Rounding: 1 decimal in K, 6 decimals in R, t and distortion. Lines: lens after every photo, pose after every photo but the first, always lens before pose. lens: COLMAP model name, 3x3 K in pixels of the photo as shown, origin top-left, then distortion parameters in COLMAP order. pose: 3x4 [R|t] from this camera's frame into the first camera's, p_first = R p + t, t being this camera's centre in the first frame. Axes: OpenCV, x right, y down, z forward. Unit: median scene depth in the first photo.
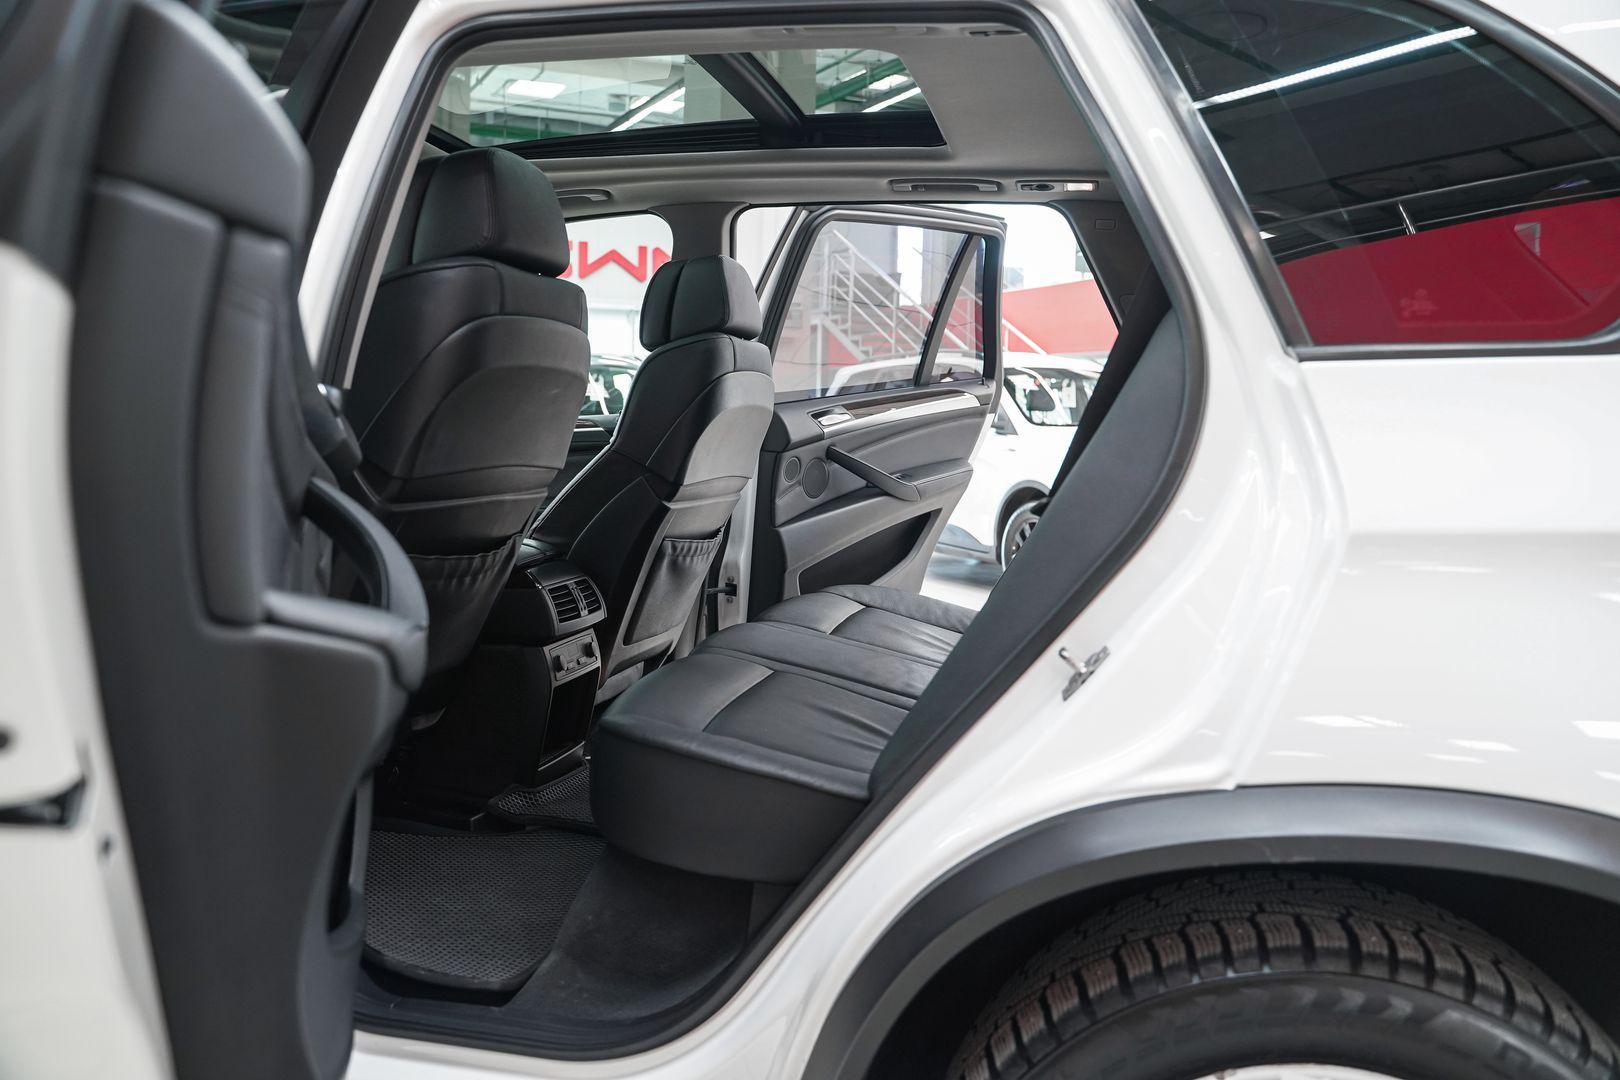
lens RADIAL K [[1330.4, 0, 810.0], [0, 1330.4, 540.0], [0, 0, 1]] dist [-0.116472, 0.089512]
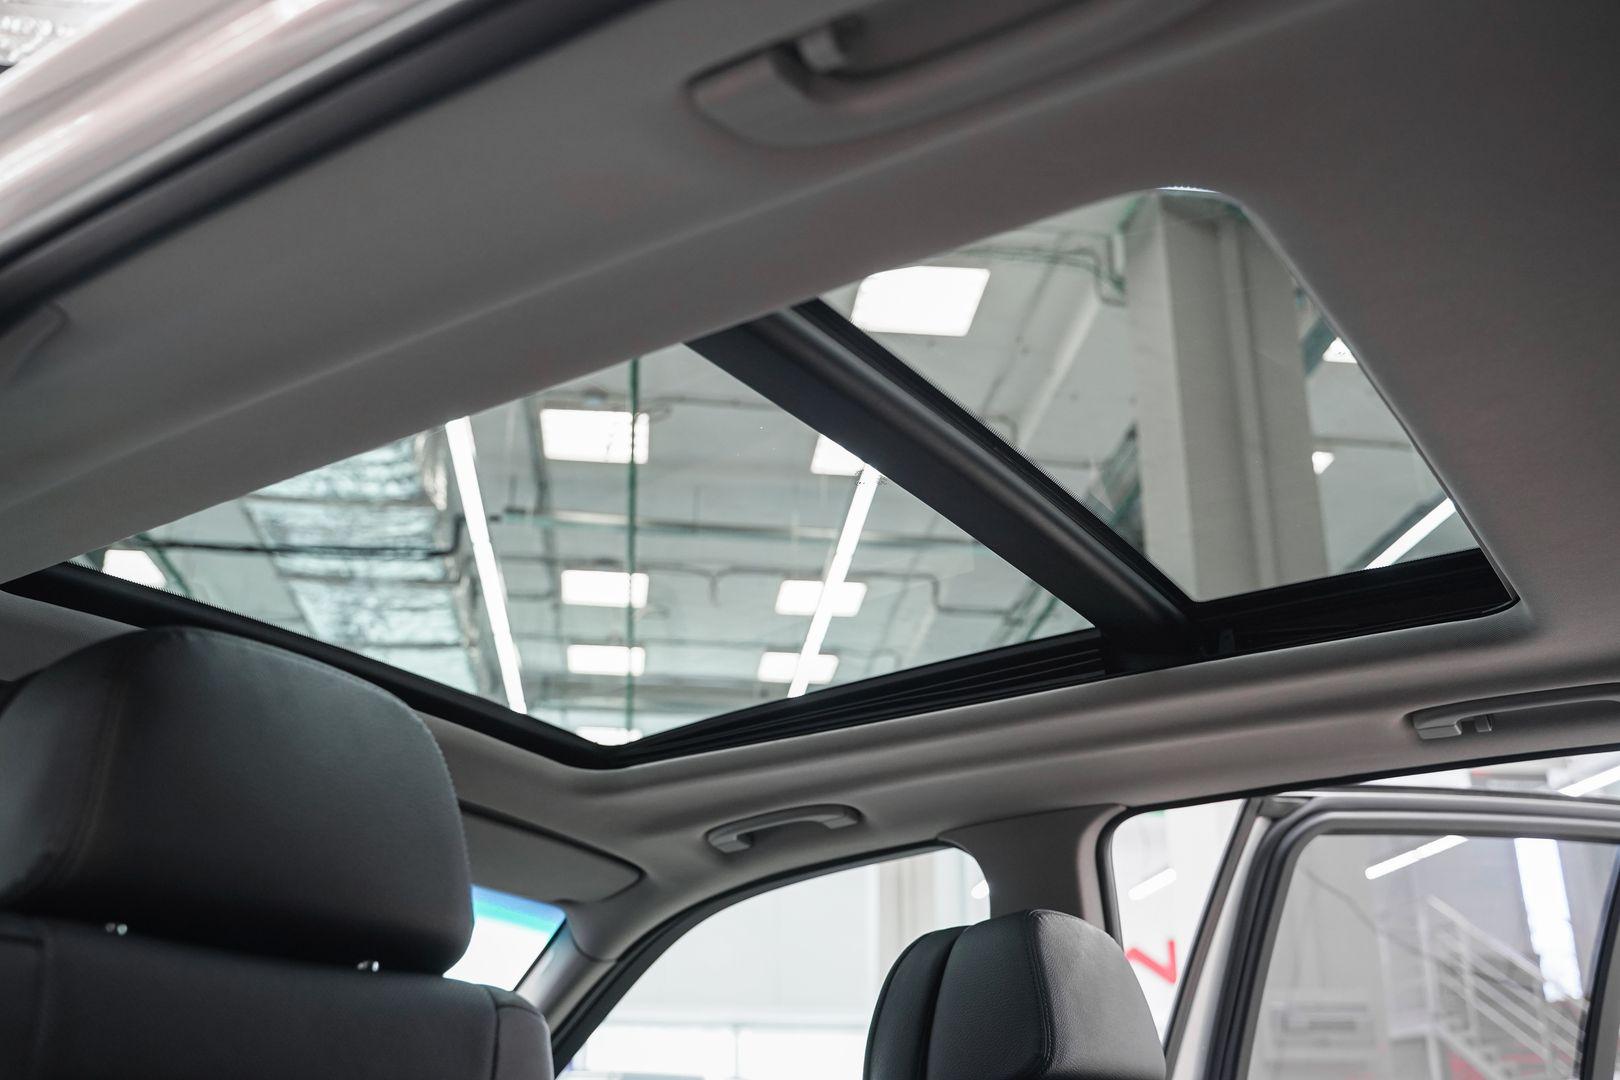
lens RADIAL K [[1595.8, 0, 810.0], [0, 1595.8, 540.0], [0, 0, 1]] dist [-0.007255, -0.000604]
pose [[0.936309, -0.152760, -0.316212, 0.043522], [-0.007176, 0.891923, -0.452131, -0.064772], [0.351104, 0.425603, 0.834019, 0.376470]]
